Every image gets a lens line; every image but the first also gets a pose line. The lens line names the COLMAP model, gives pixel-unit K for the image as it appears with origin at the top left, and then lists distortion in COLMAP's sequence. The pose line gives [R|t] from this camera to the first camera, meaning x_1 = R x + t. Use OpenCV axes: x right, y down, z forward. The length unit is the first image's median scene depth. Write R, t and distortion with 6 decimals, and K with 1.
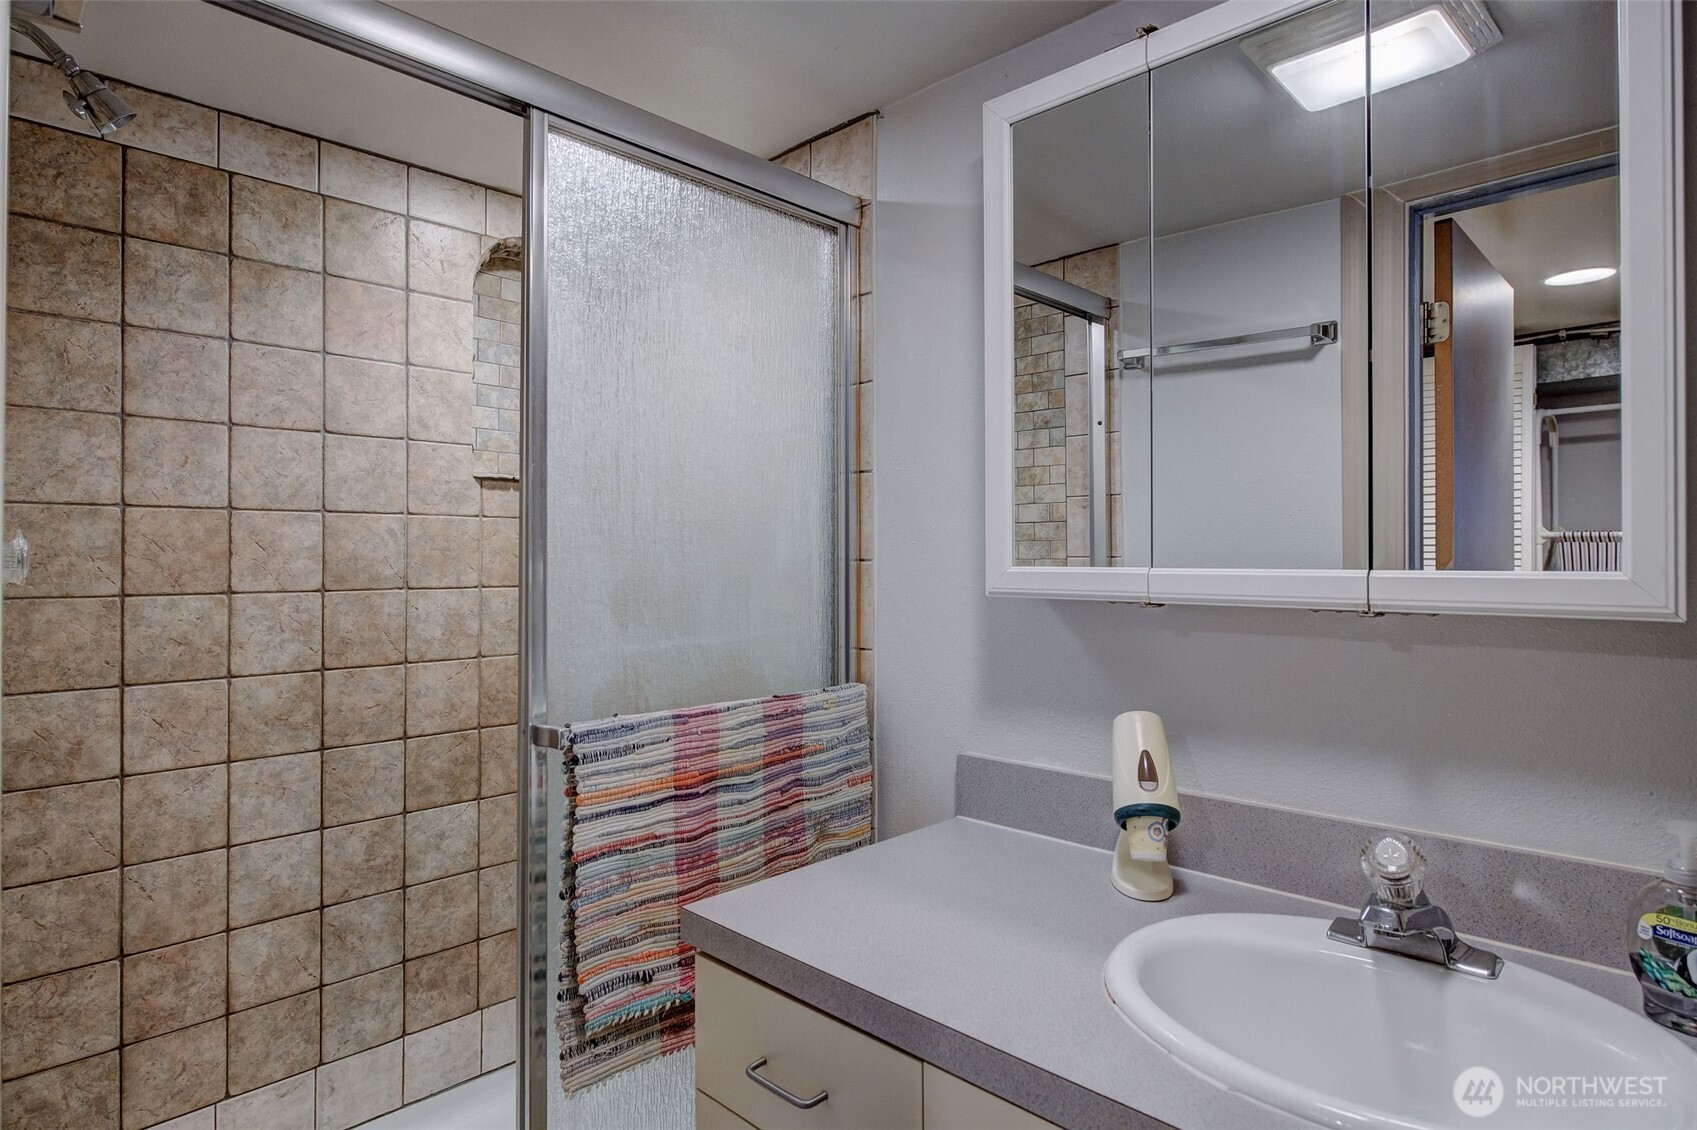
lens RADIAL K [[957.2, 0, 844.4], [0, 957.2, 563.3], [0, 0, 1]] dist [-0.008065, -0.000688]
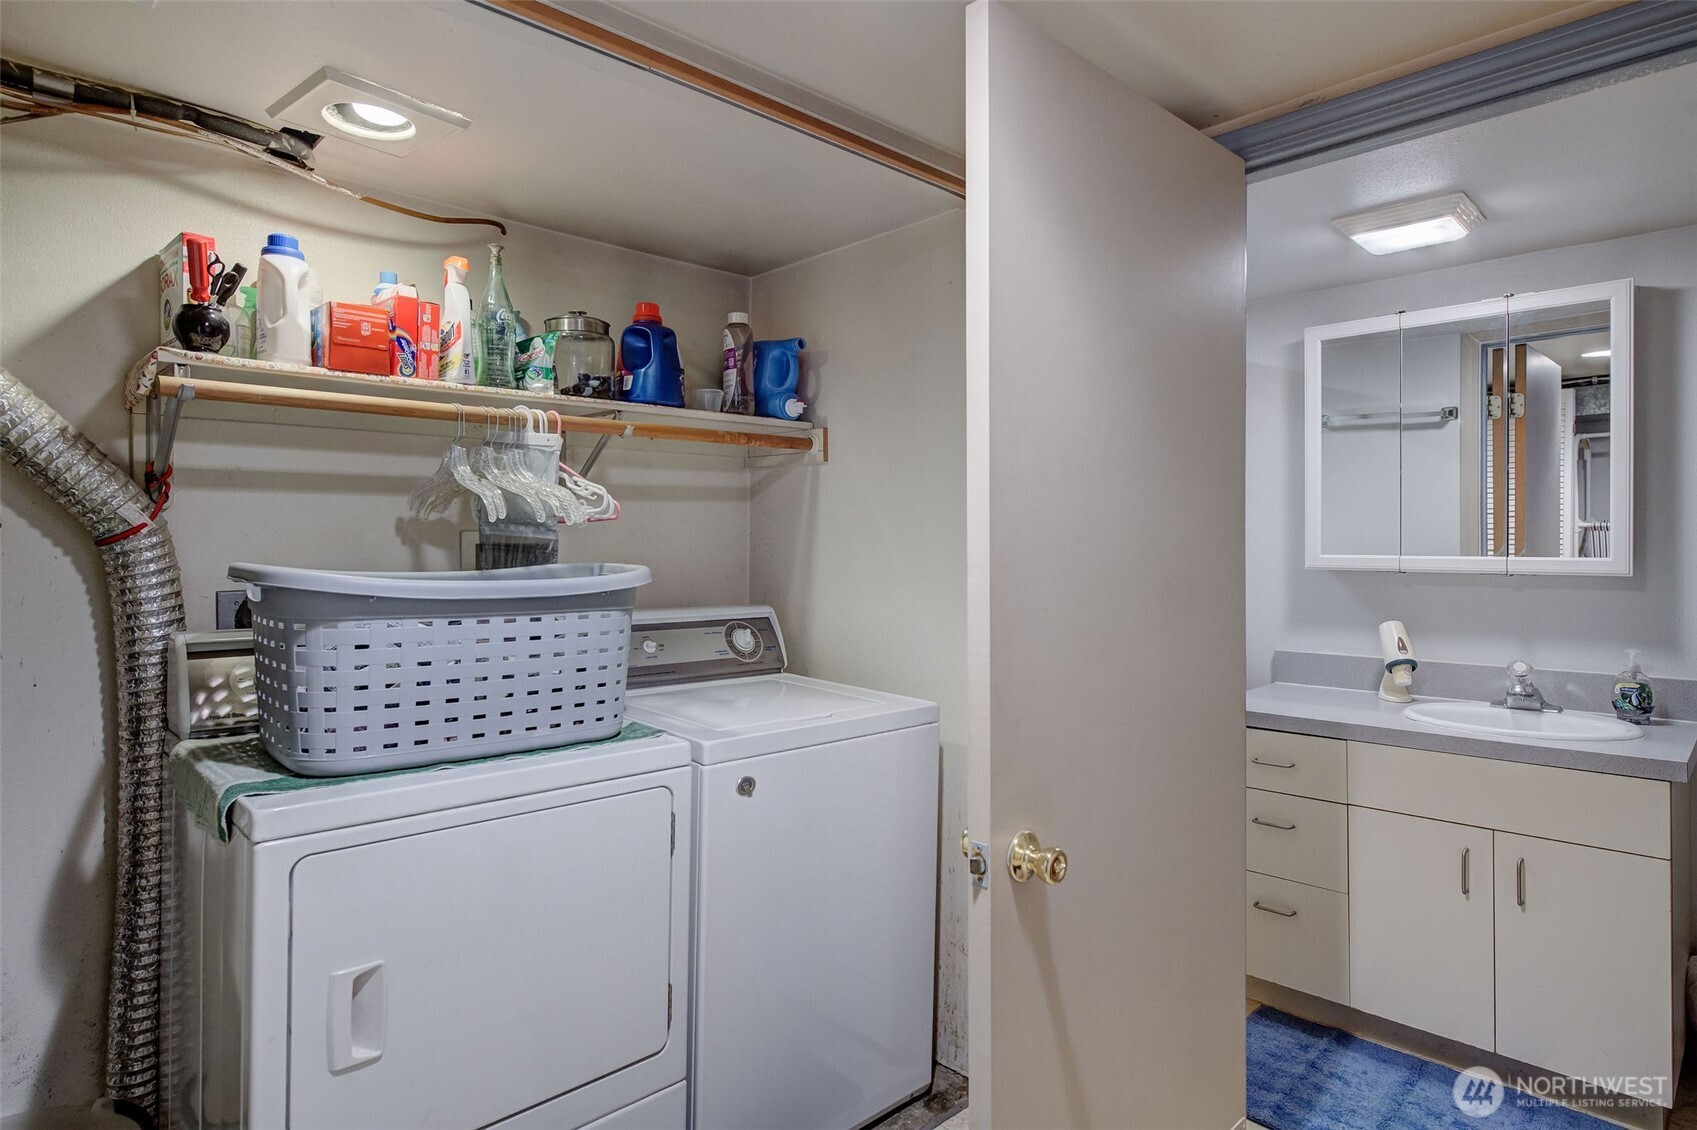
lens RADIAL K [[957.2, 0, 852.2], [0, 957.2, 559.2], [0, 0, 1]] dist [-0.008065, -0.000688]
pose [[0.999831, -0.003446, -0.018039, -0.691269], [0.003800, 0.999800, 0.019610, -0.026971], [0.017967, -0.019675, 0.999645, -0.936288]]
